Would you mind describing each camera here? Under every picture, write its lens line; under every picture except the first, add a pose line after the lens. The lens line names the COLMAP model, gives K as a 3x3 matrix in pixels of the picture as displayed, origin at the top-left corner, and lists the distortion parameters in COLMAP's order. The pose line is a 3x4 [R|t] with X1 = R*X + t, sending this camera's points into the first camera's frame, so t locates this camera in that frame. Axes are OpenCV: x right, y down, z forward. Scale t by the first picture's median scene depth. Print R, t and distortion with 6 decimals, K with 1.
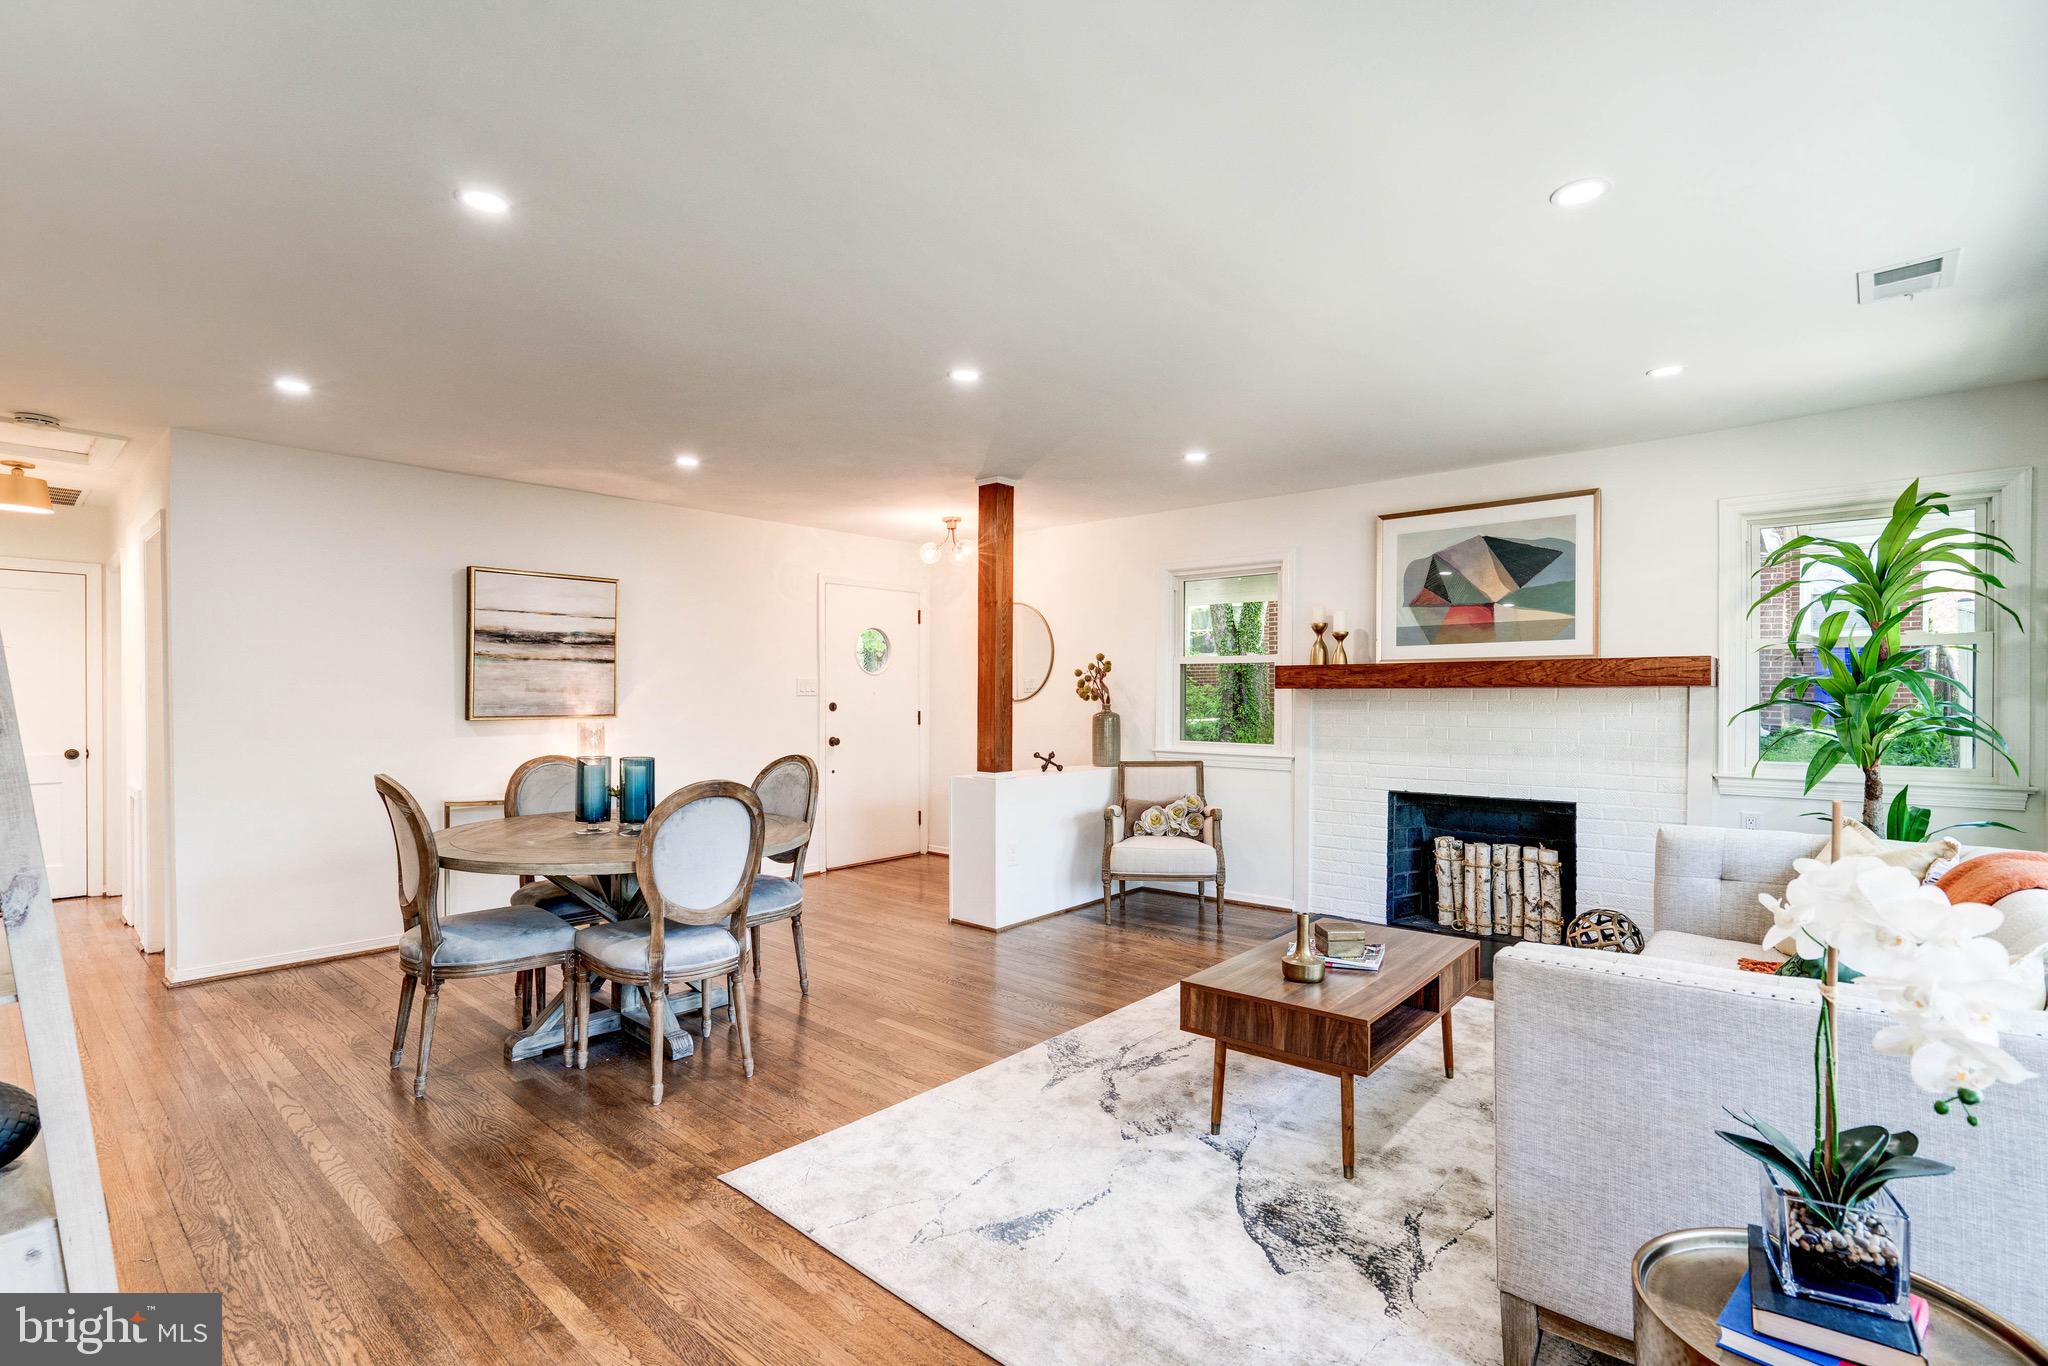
lens RADIAL K [[950.9, 0, 1025.3], [0, 950.9, 695.8], [0, 0, 1]] dist [-0.043874, 0.020711]
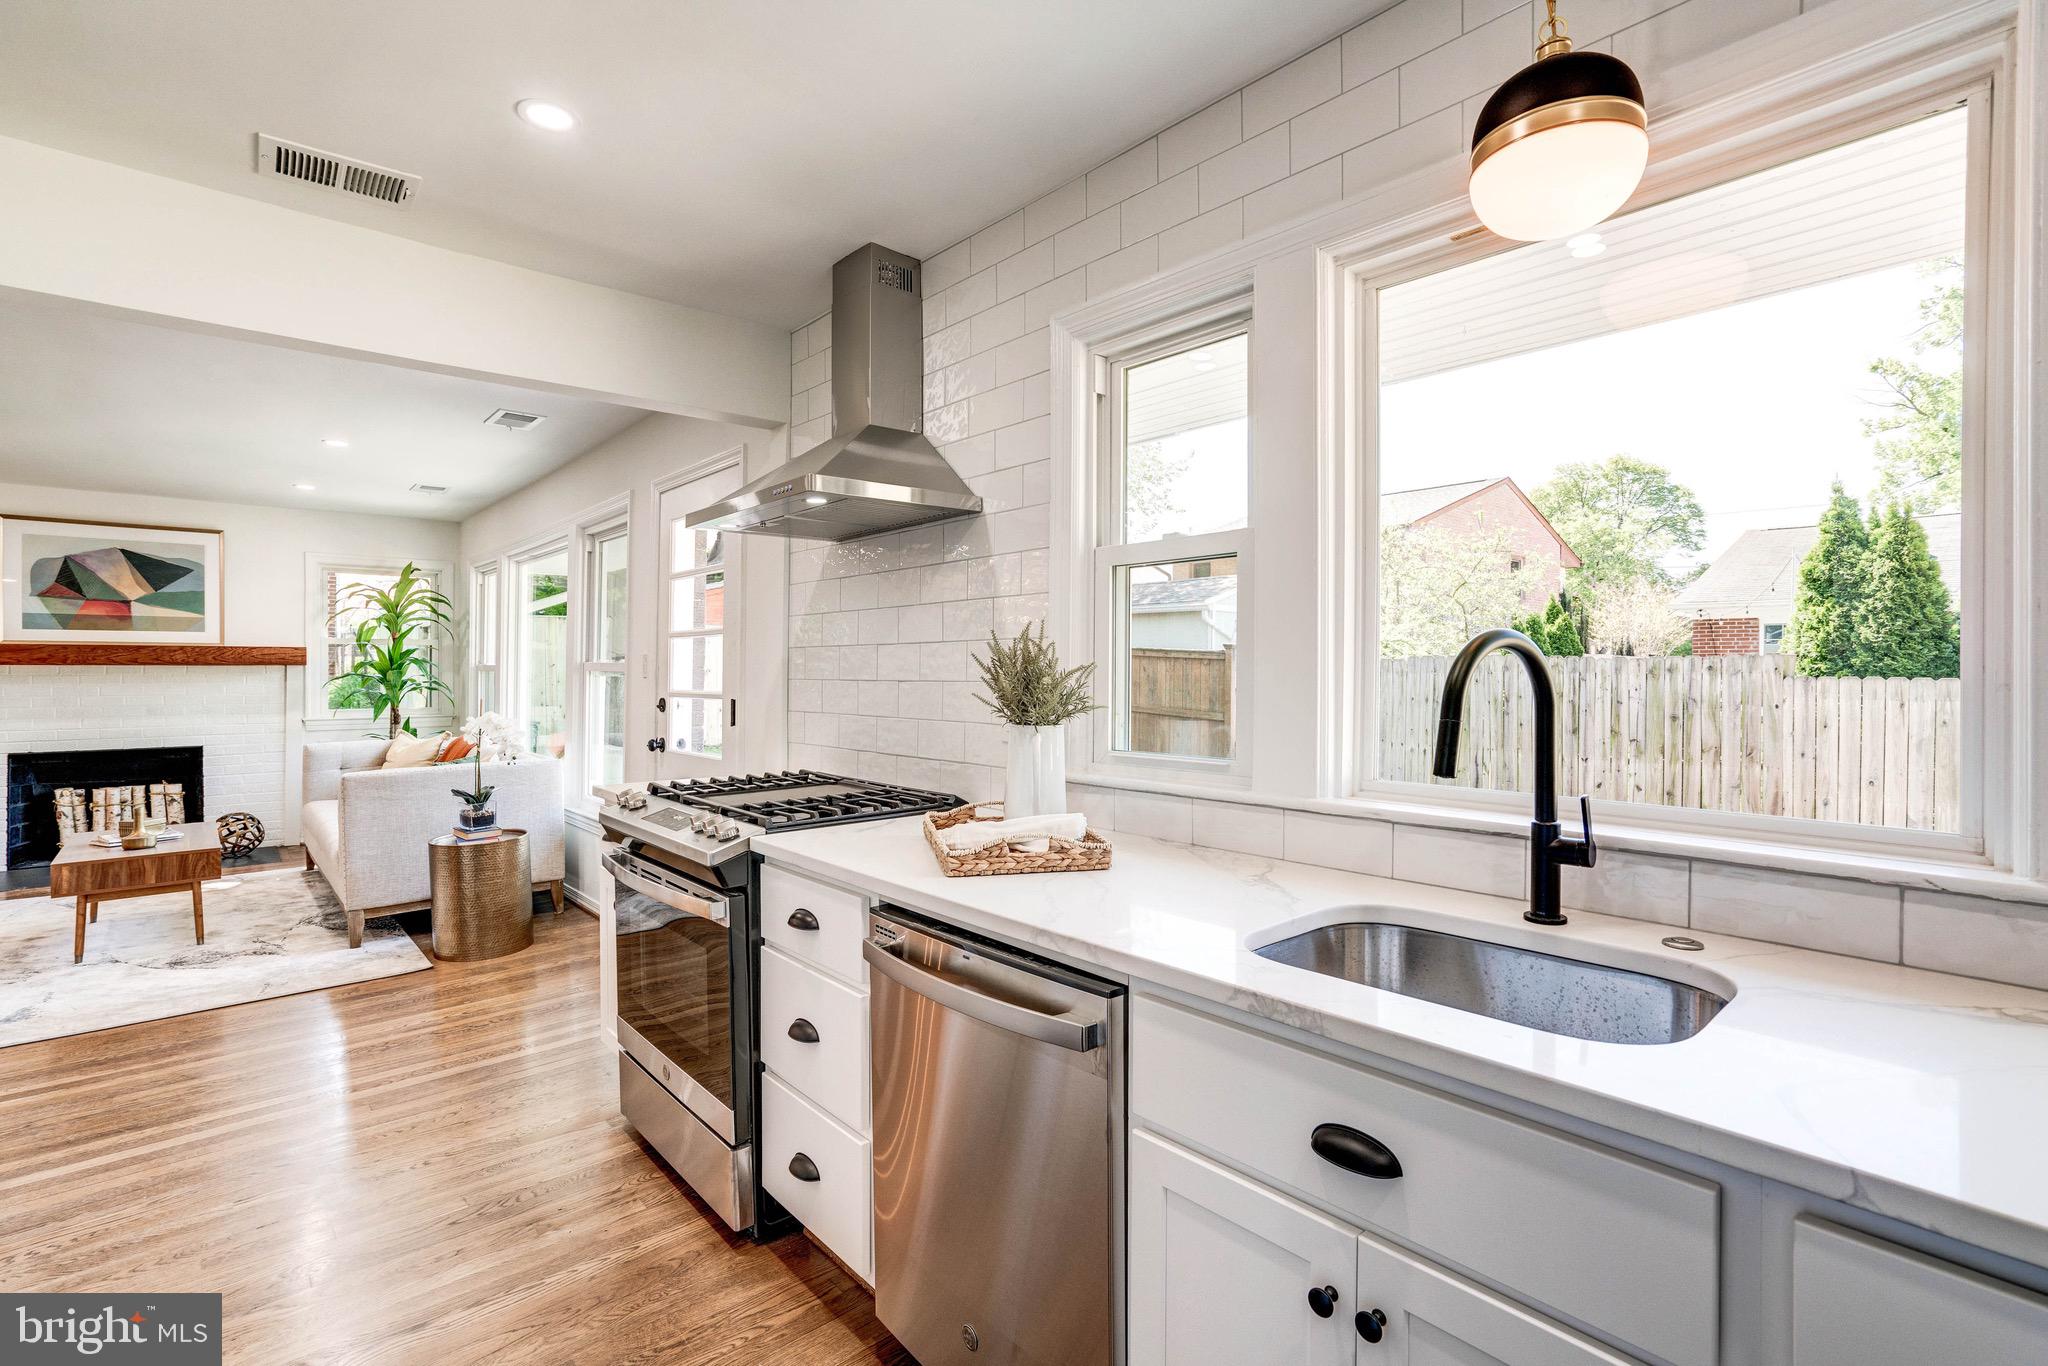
lens RADIAL K [[932.4, 0, 1025.1], [0, 932.4, 674.2], [0, 0, 1]] dist [-0.038042, 0.017946]
pose [[0.121178, -0.003563, 0.992624, -0.618727], [0.001897, 0.999993, 0.003358, 0.002258], [-0.992629, 0.001477, 0.121184, -0.396871]]
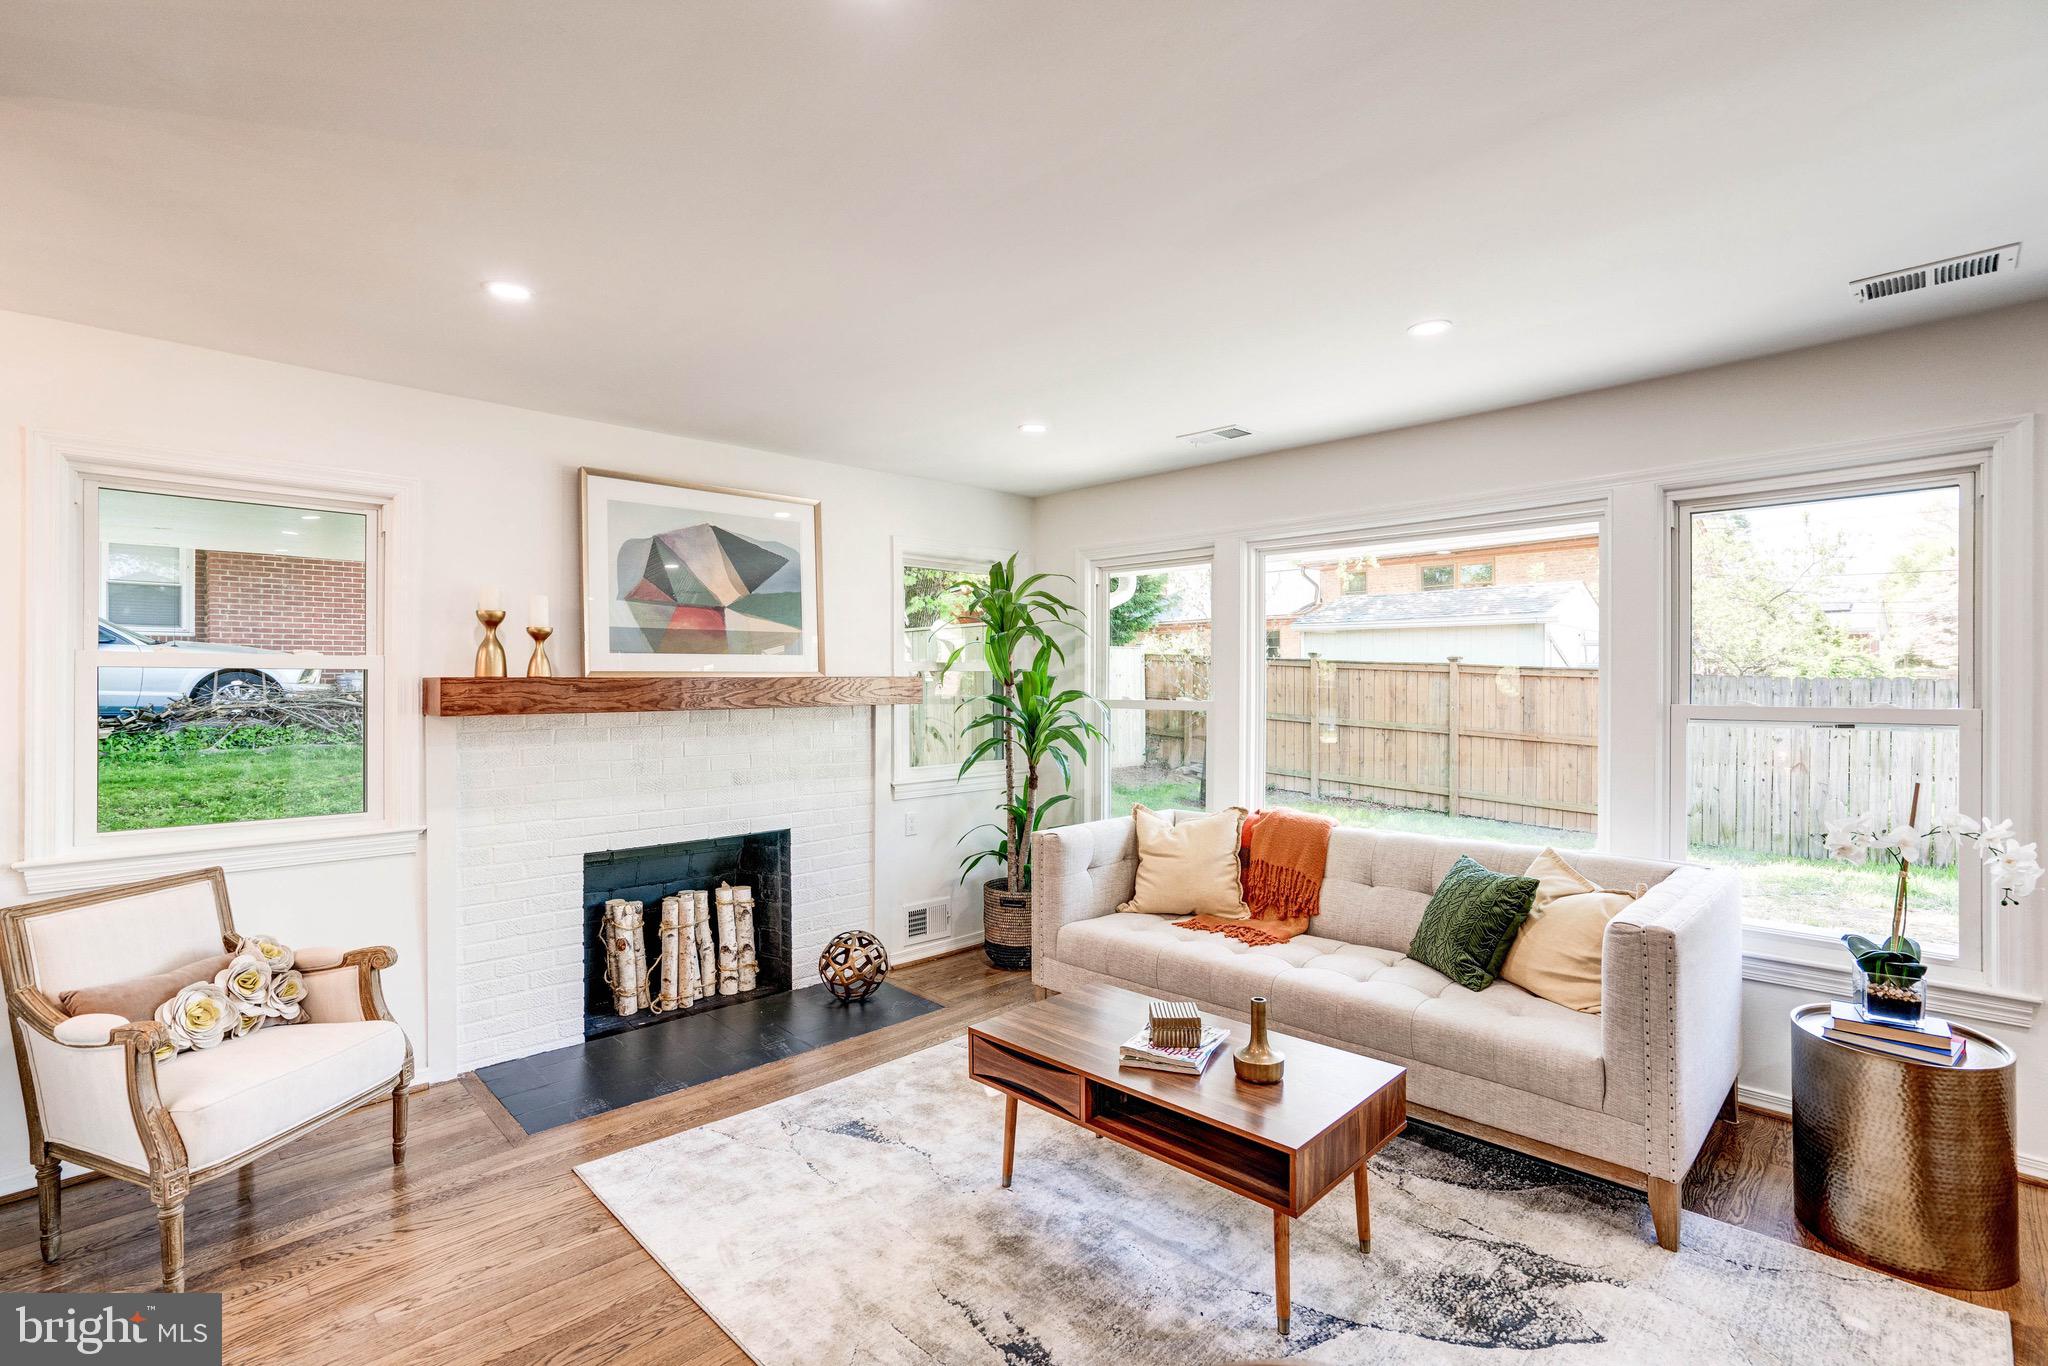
lens RADIAL K [[944.8, 0, 1024.0], [0, 944.8, 683.0], [0, 0, 1]] dist [-0.016722, 0.000431]
pose [[0.075422, 0.000298, 0.997152, -0.322008], [0.006759, 0.999977, -0.000810, -0.028265], [-0.997129, 0.006801, 0.075418, 0.666569]]
